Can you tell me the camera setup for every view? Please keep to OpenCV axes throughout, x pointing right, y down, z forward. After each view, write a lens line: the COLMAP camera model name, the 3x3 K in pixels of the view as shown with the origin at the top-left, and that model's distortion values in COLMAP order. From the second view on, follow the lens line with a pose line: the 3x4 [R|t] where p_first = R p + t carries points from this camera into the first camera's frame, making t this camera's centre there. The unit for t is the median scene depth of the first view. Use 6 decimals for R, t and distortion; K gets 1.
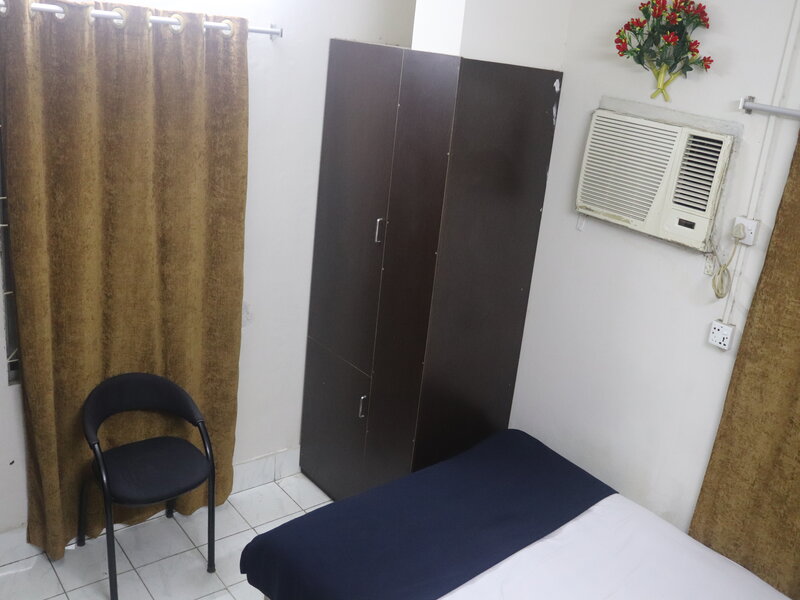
lens RADIAL K [[744.8, 0, 400.0], [0, 744.8, 300.0], [0, 0, 1]] dist [-0.089580, 0.007216]
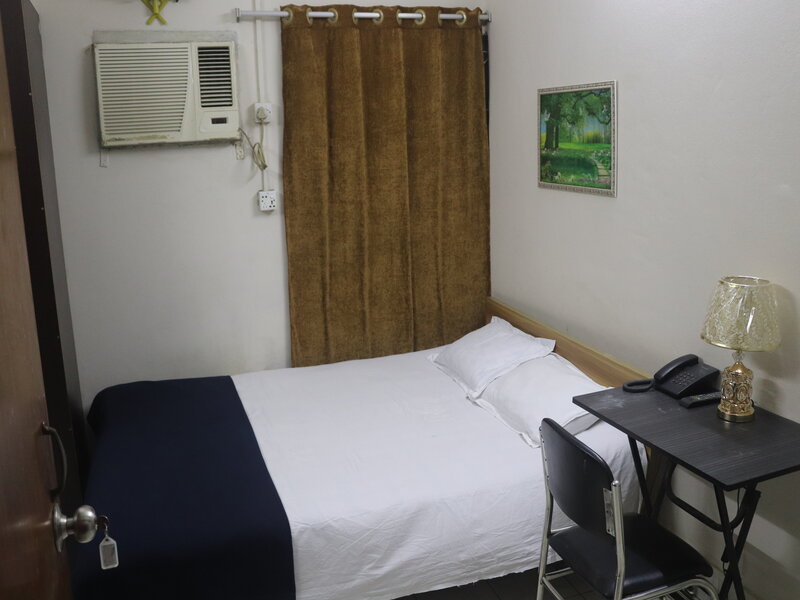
lens RADIAL K [[744.8, 0, 400.0], [0, 744.8, 300.0], [0, 0, 1]] dist [-0.089580, 0.007216]
pose [[0.322490, -0.362728, 0.874316, -0.671541], [0.385831, 0.893823, 0.228508, -0.002934], [-0.864370, 0.263647, 0.428200, 0.300834]]
